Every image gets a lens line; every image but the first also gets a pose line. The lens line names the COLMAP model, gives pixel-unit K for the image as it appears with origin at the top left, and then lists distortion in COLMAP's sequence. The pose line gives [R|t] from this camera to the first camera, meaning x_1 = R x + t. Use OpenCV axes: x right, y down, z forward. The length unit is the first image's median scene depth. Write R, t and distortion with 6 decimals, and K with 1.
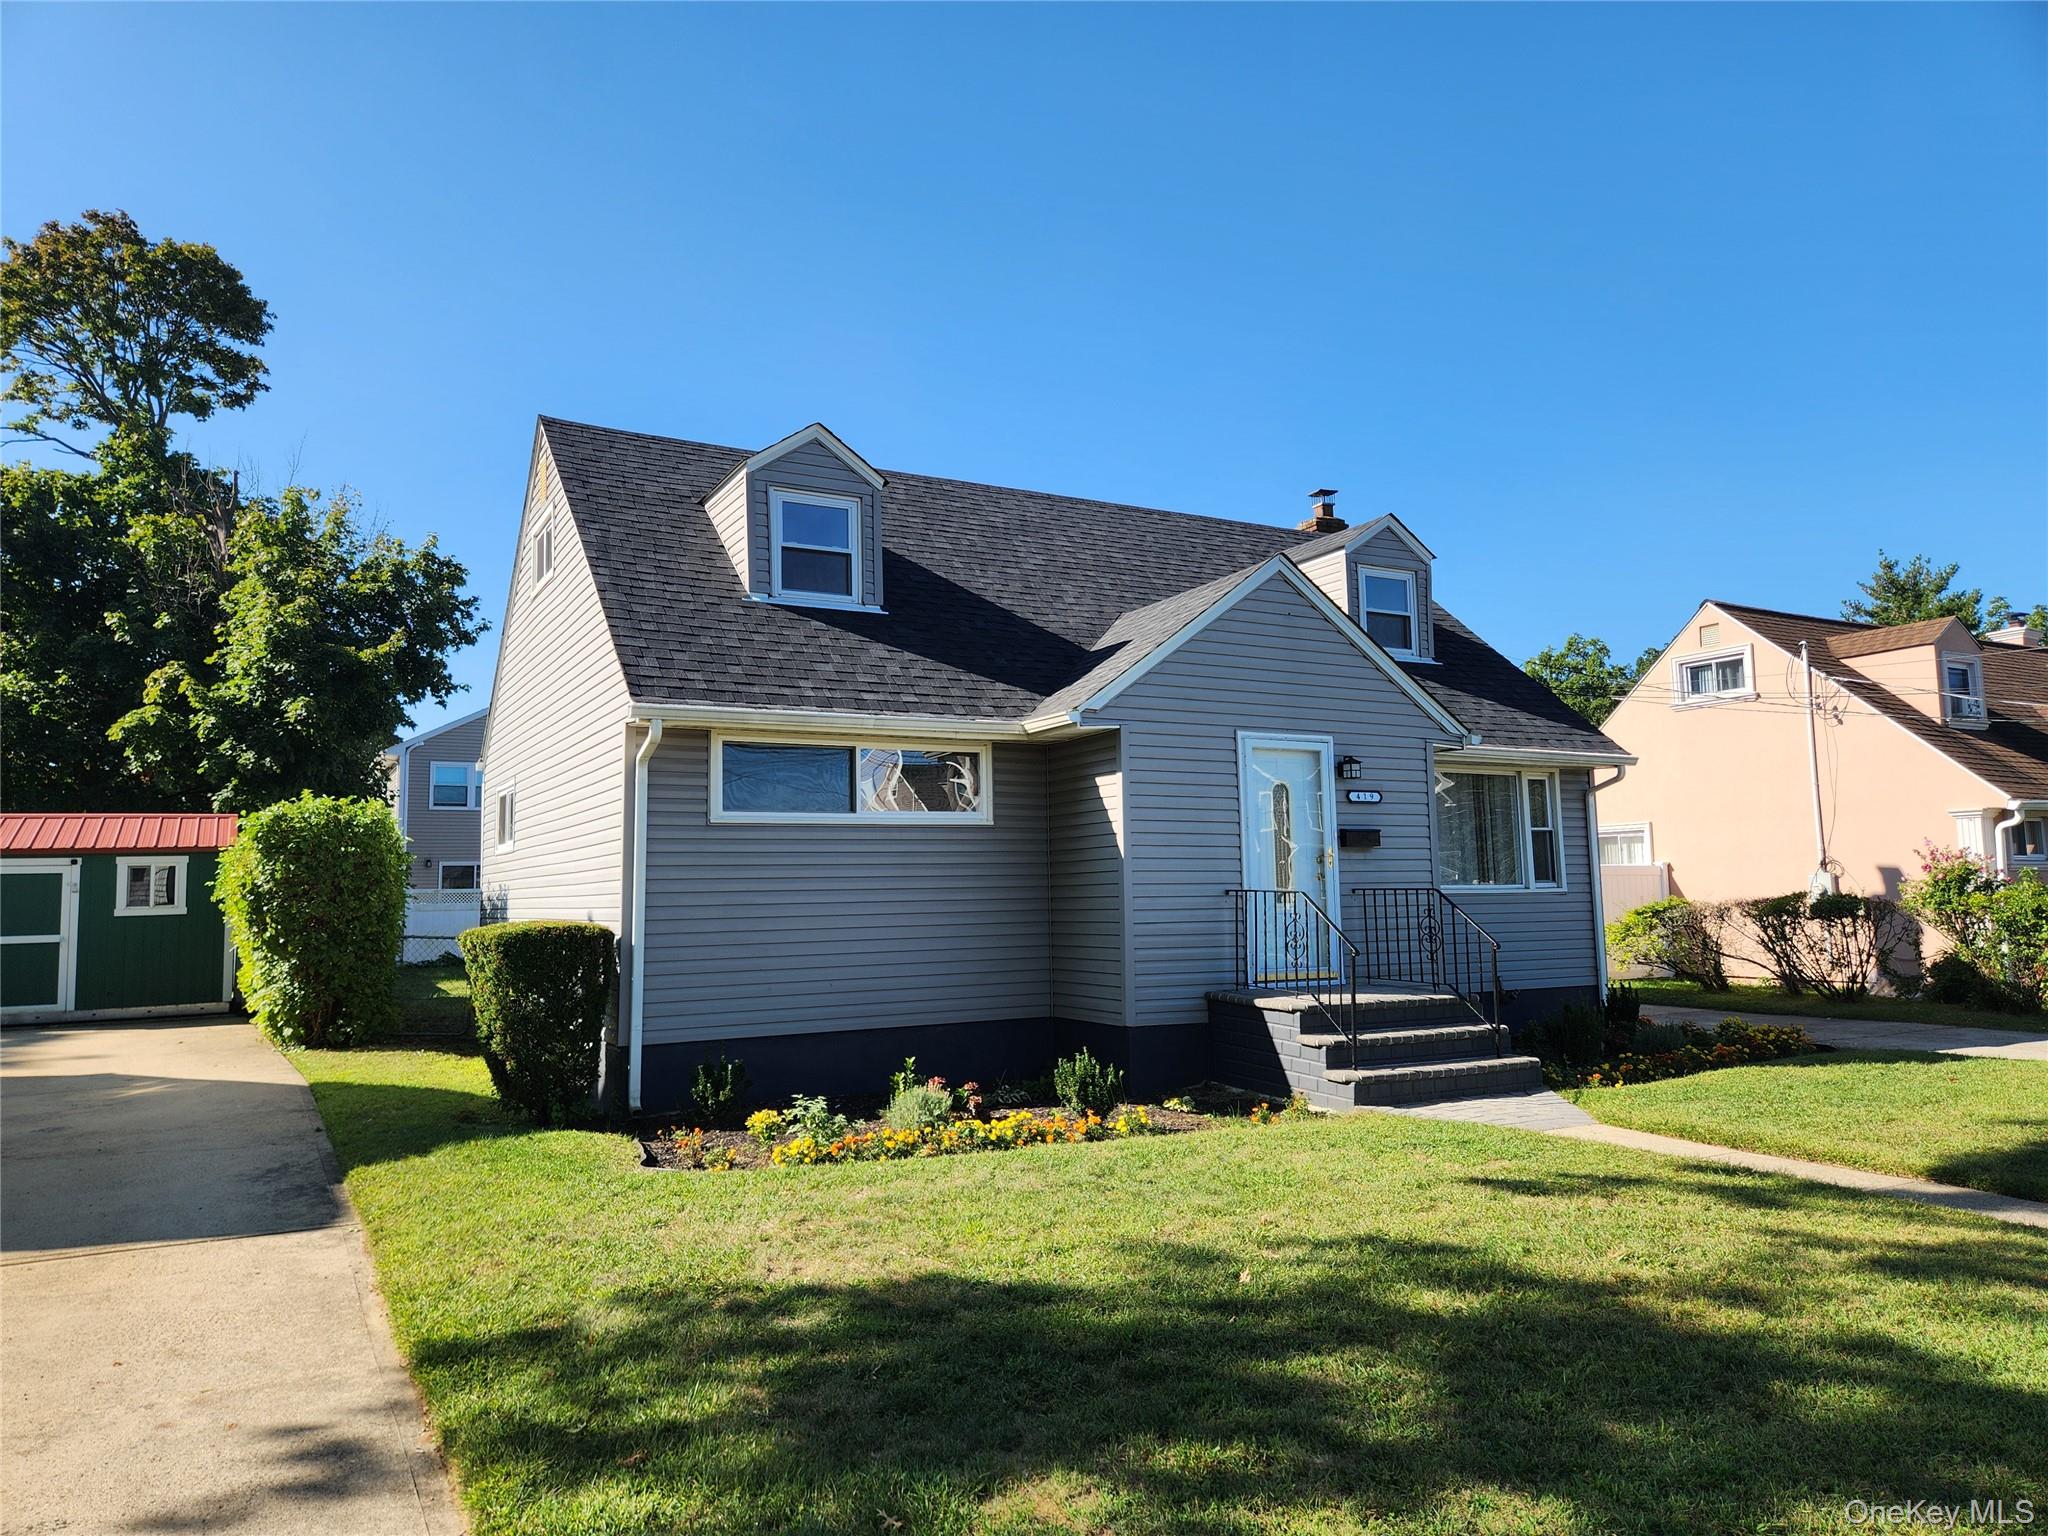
lens RADIAL K [[1373.6, 0, 1024.0], [0, 1373.6, 768.0], [0, 0, 1]] dist [0.040871, -0.000460]
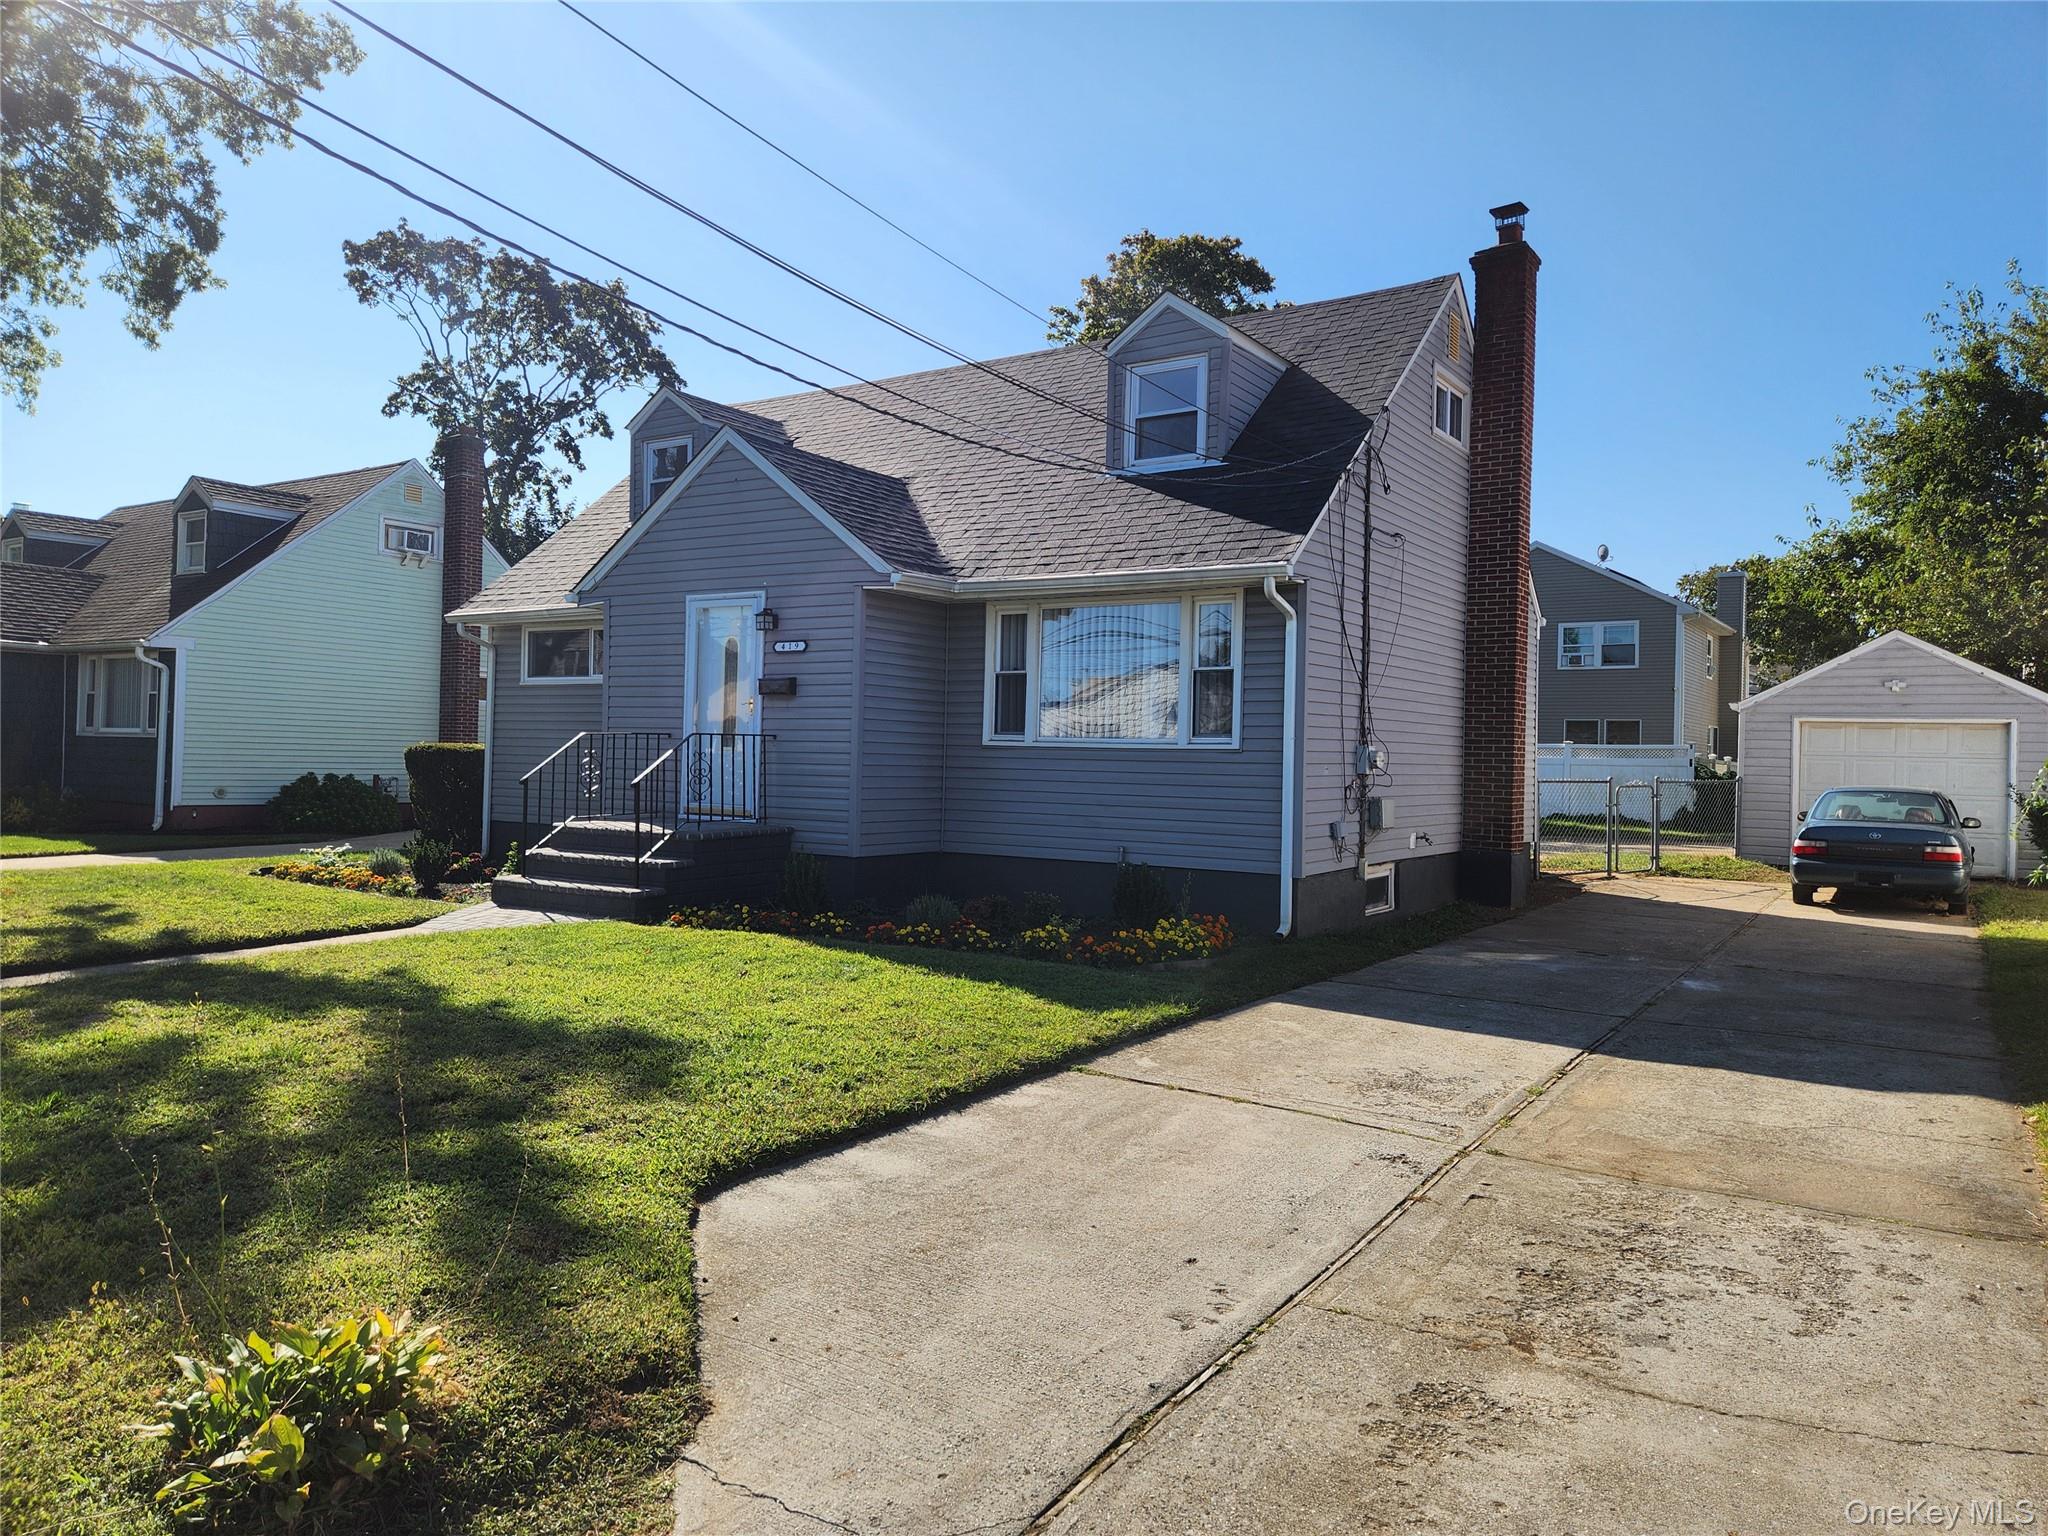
lens RADIAL K [[1373.6, 0, 1024.0], [0, 1373.6, 768.0], [0, 0, 1]] dist [0.040871, -0.000460]
pose [[0.466994, 0.033218, -0.883636, 1.252966], [0.054237, 0.996337, 0.066118, 0.053265], [0.882595, -0.078803, 0.463482, 0.675328]]
